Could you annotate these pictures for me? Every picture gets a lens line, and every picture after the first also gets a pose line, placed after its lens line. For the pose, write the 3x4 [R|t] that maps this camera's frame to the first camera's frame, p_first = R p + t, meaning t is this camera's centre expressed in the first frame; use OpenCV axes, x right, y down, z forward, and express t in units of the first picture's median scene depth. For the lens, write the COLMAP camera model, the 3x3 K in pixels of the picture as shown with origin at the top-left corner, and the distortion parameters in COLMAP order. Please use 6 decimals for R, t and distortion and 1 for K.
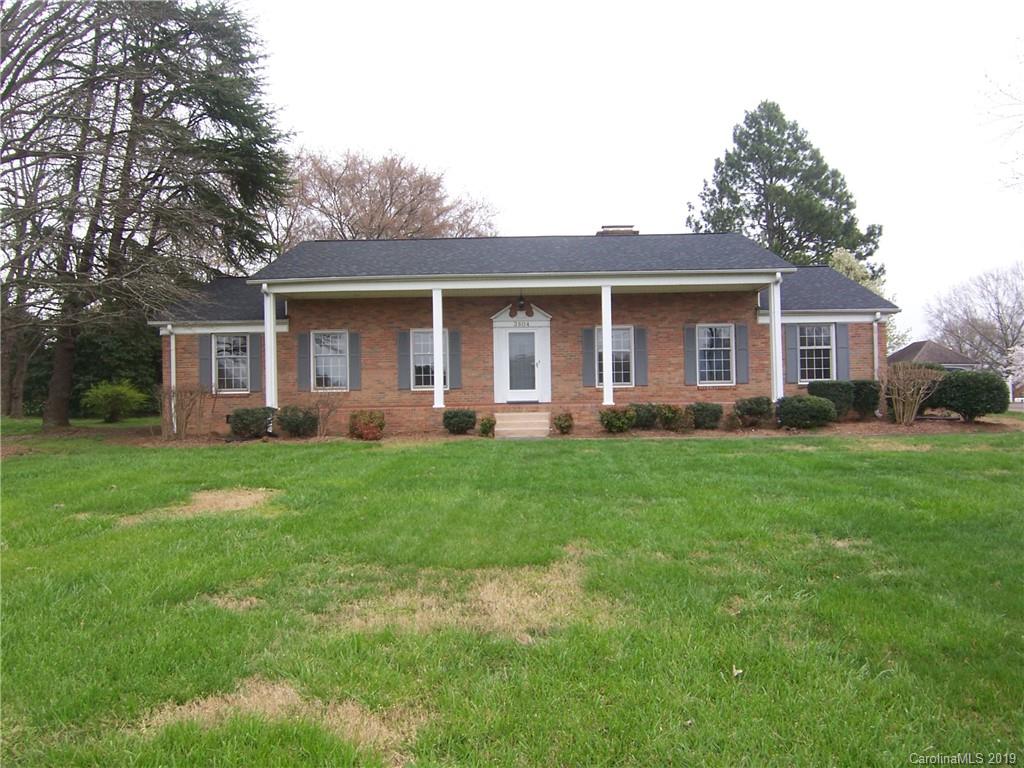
lens RADIAL K [[685.4, 0, 512.8], [0, 685.4, 380.0], [0, 0, 1]] dist [-0.001075, -0.052017]
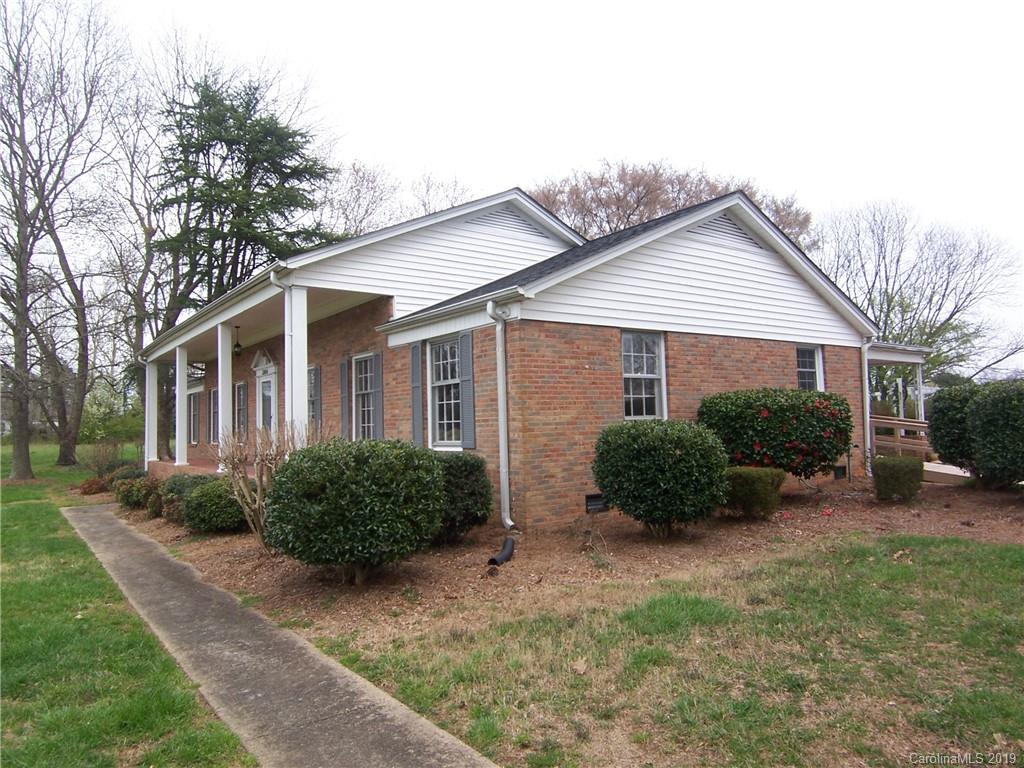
lens RADIAL K [[685.4, 0, 512.8], [0, 685.4, 380.0], [0, 0, 1]] dist [-0.001075, -0.052017]
pose [[0.619181, -0.052115, -0.783517, 0.895450], [0.035859, 0.998631, -0.038085, -0.027023], [0.784429, -0.004514, 0.620202, 0.707416]]
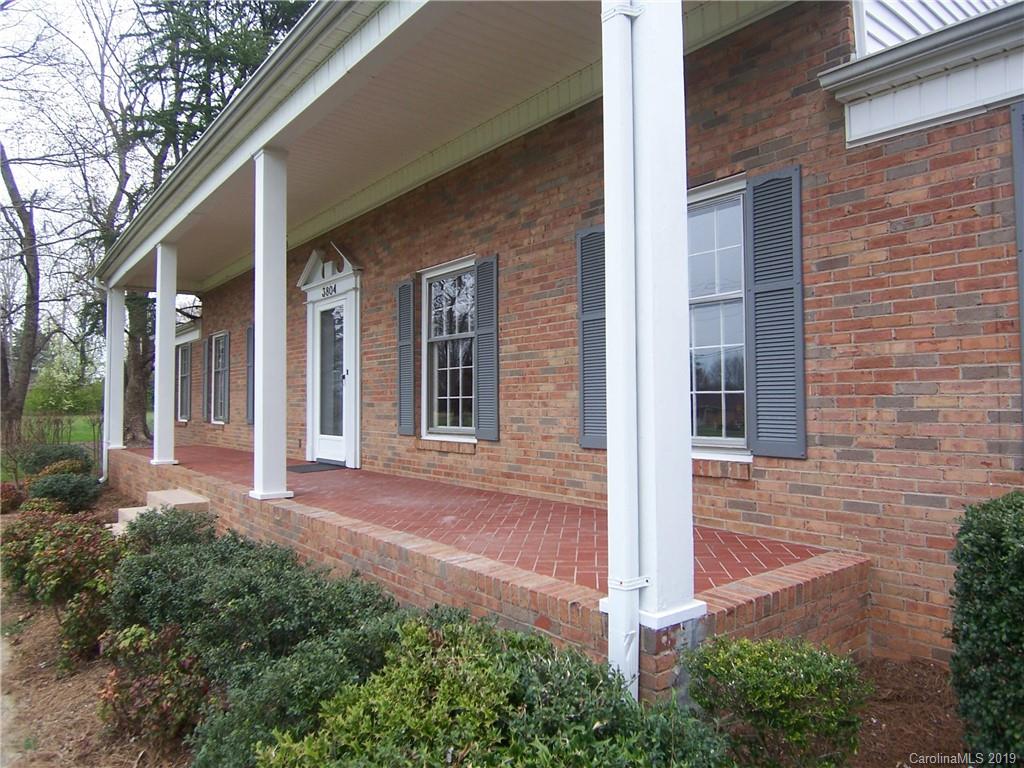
lens RADIAL K [[685.4, 0, 512.8], [0, 685.4, 380.0], [0, 0, 1]] dist [-0.001075, -0.052017]
pose [[0.639016, -0.014323, -0.769060, 0.441300], [0.012507, 0.999888, -0.008229, -0.017207], [0.769092, -0.004360, 0.639124, 0.804370]]
